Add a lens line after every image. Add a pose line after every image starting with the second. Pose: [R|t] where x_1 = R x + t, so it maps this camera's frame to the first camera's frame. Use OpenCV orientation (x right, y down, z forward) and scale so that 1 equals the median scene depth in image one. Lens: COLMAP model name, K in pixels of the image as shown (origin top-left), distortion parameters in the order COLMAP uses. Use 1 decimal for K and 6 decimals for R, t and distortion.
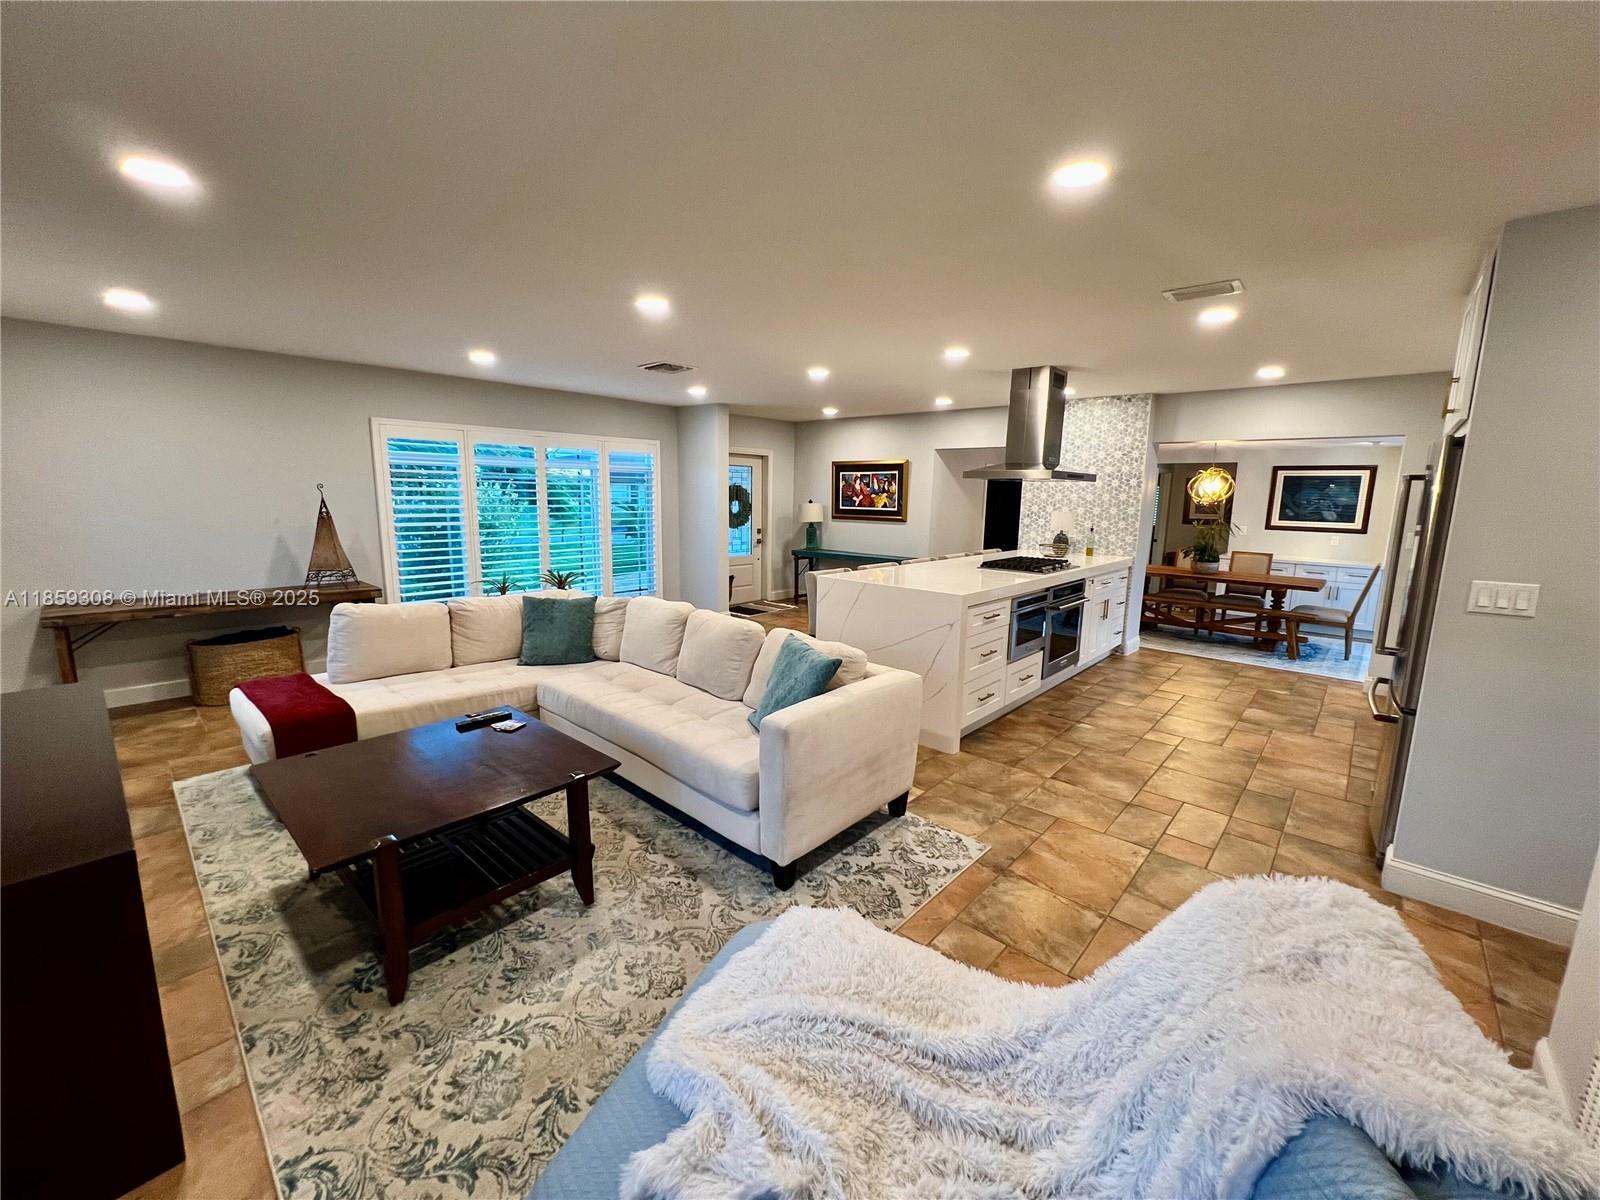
lens RADIAL K [[640.5, 0, 796.0], [0, 640.5, 593.9], [0, 0, 1]] dist [-0.002015, 0.000571]
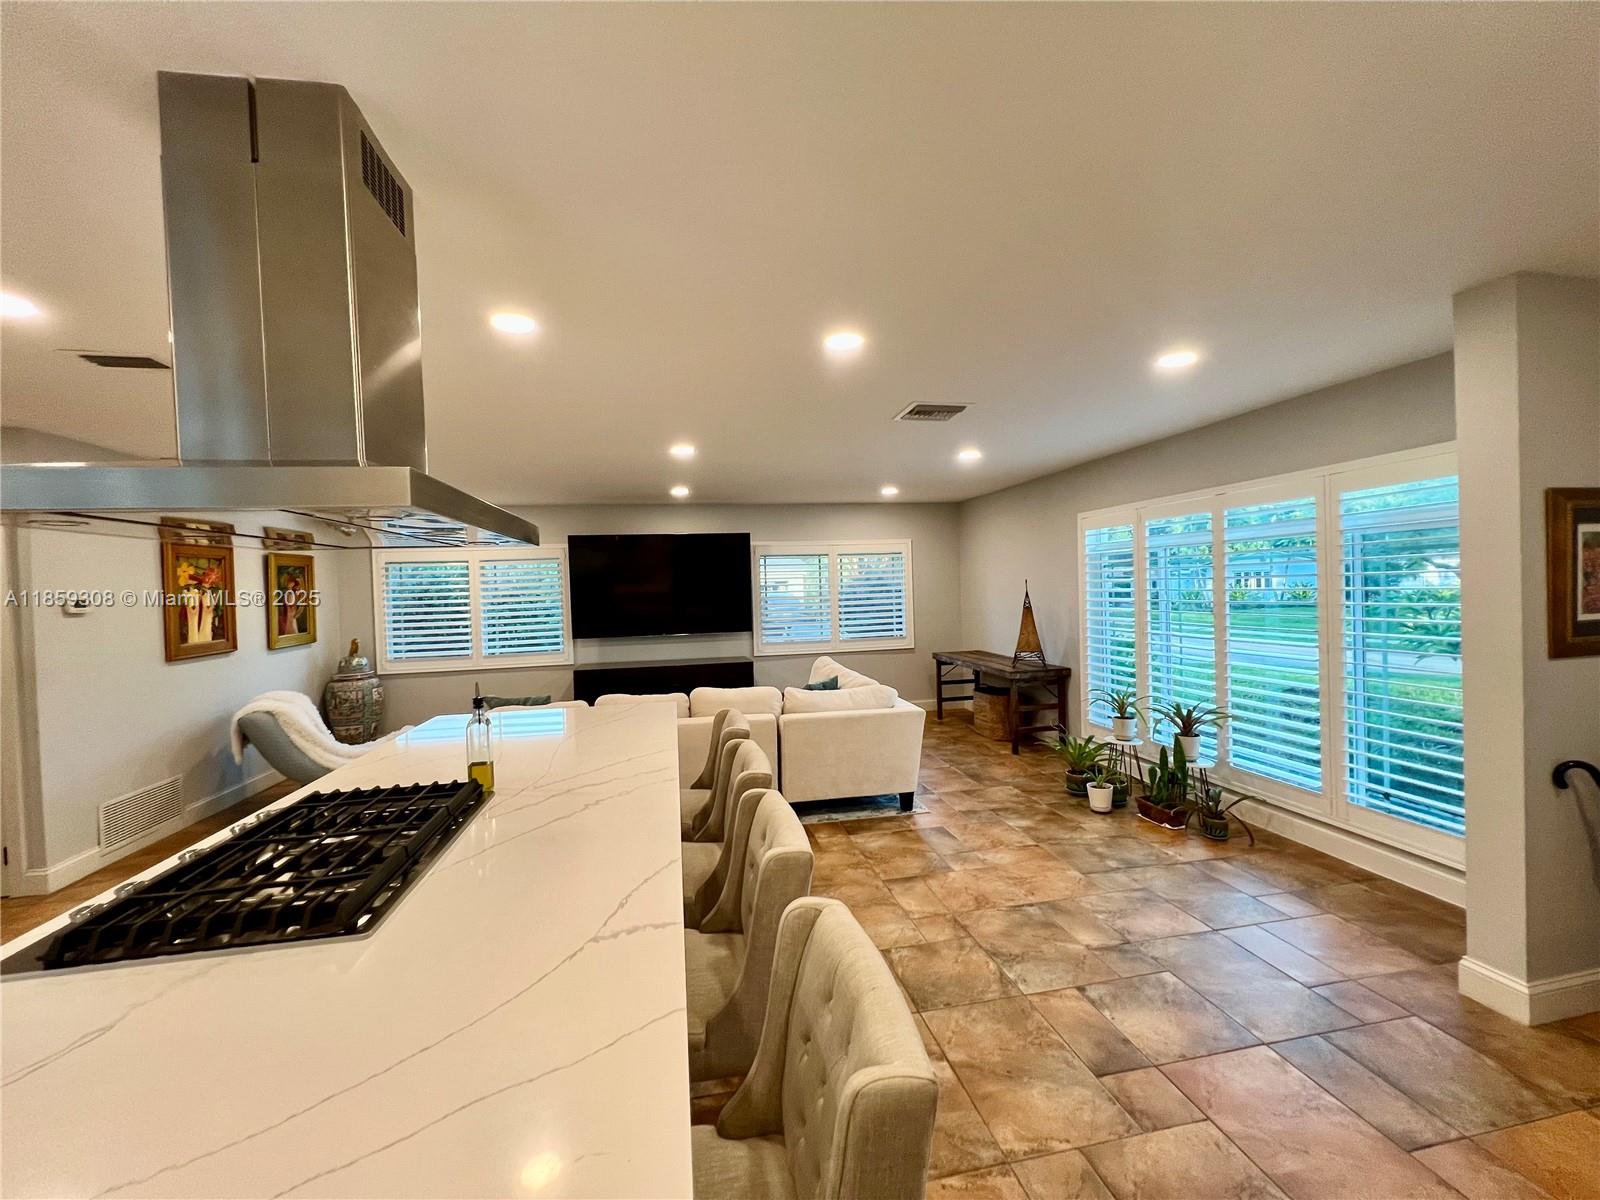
lens RADIAL K [[640.5, 0, 796.0], [0, 640.5, 593.9], [0, 0, 1]] dist [-0.002015, 0.000571]
pose [[-0.594379, 0.007357, -0.804151, 0.456314], [-0.109019, 0.989990, 0.089637, -0.194610], [0.796761, 0.140946, -0.587627, 1.293597]]
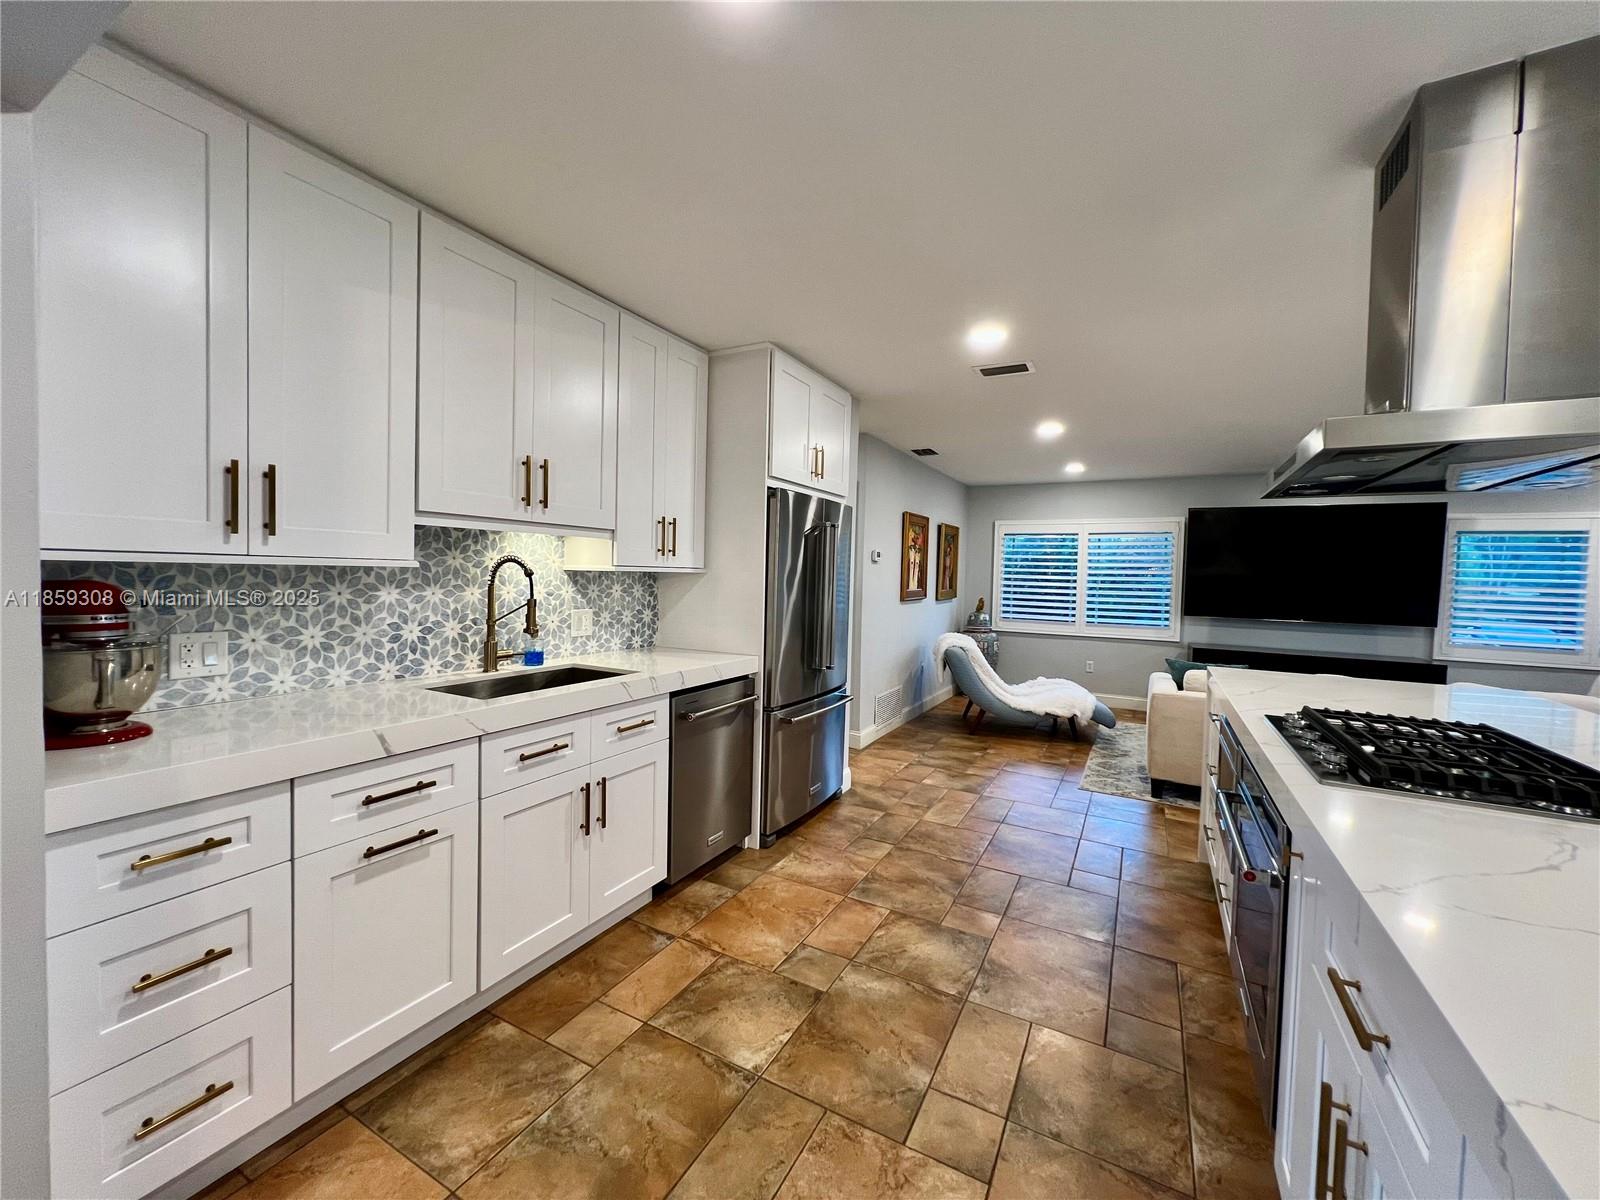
lens RADIAL K [[640.5, 0, 796.0], [0, 640.5, 593.9], [0, 0, 1]] dist [-0.002015, 0.000571]
pose [[-0.970711, -0.034639, -0.237740, 0.721781], [-0.079757, 0.979894, 0.182883, -0.148620], [0.226625, 0.196488, -0.953957, 1.199192]]
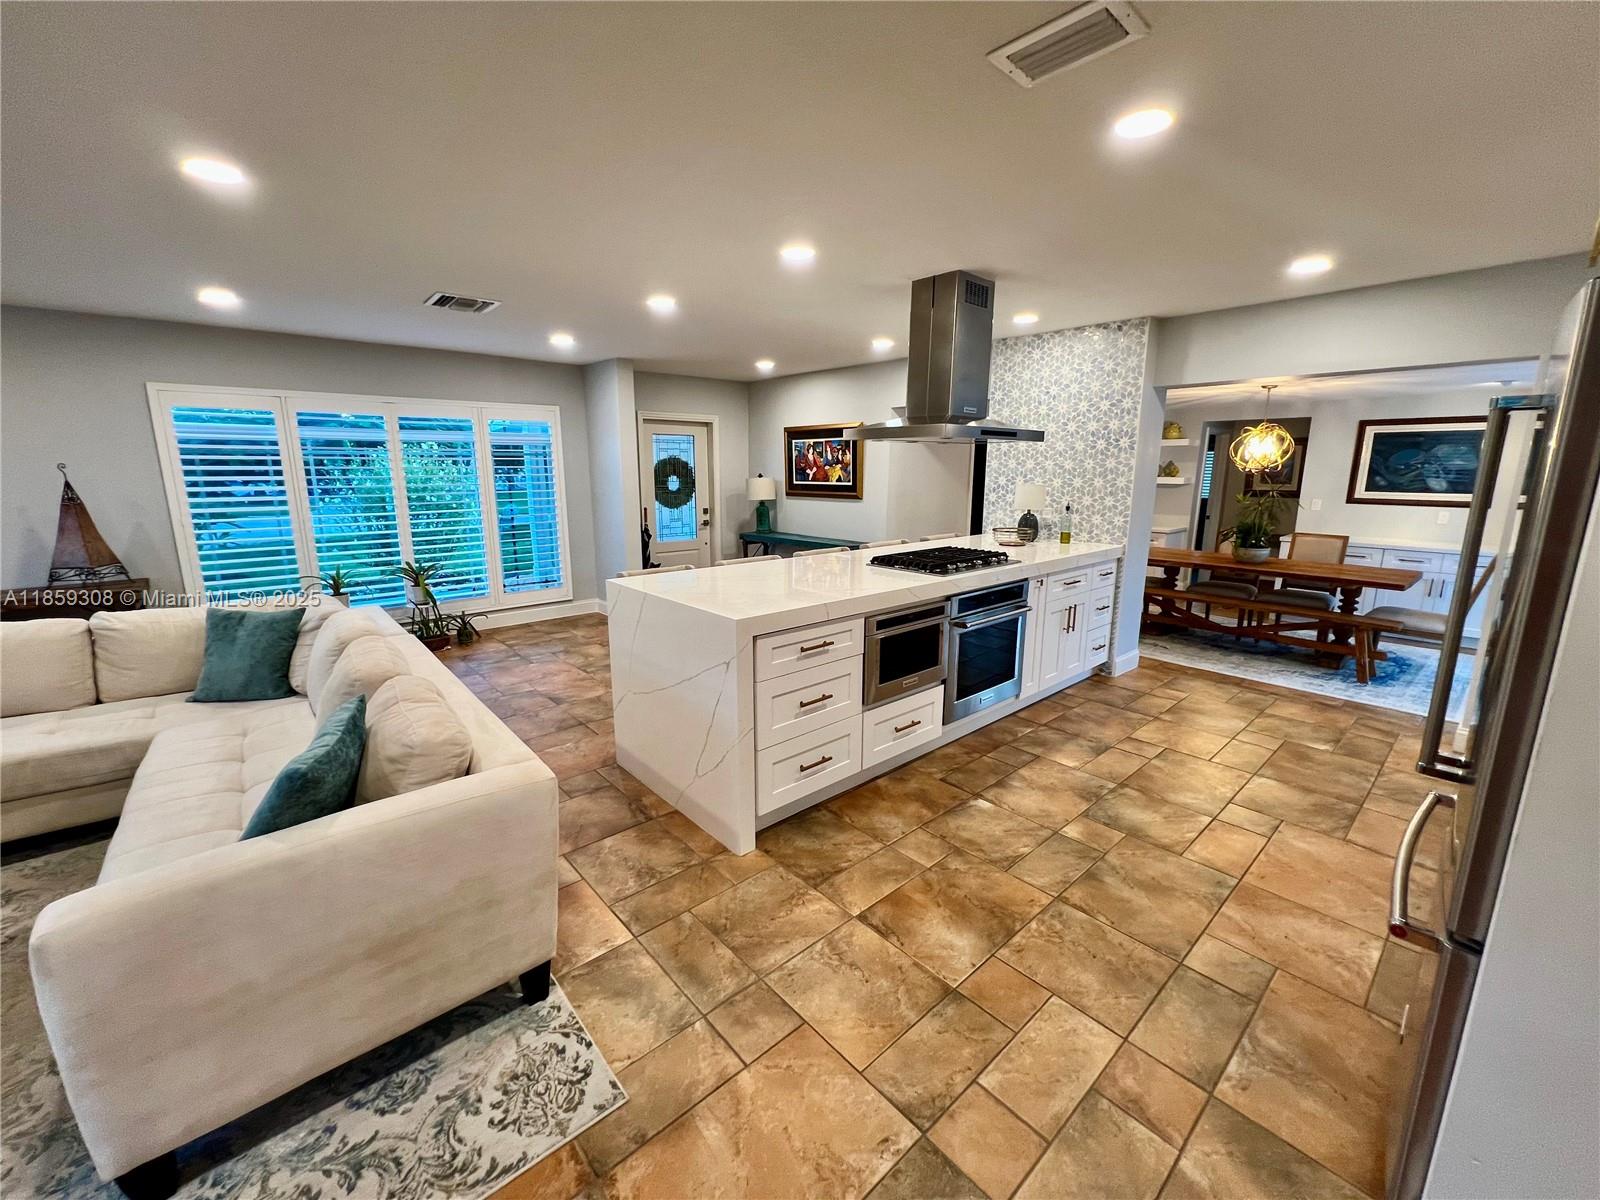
lens RADIAL K [[640.5, 0, 796.0], [0, 640.5, 593.9], [0, 0, 1]] dist [-0.002015, 0.000571]
pose [[0.993595, 0.005986, -0.112841, 0.278664], [-0.001669, 0.999264, 0.038311, -0.034477], [0.112988, -0.037878, 0.992874, 0.265108]]
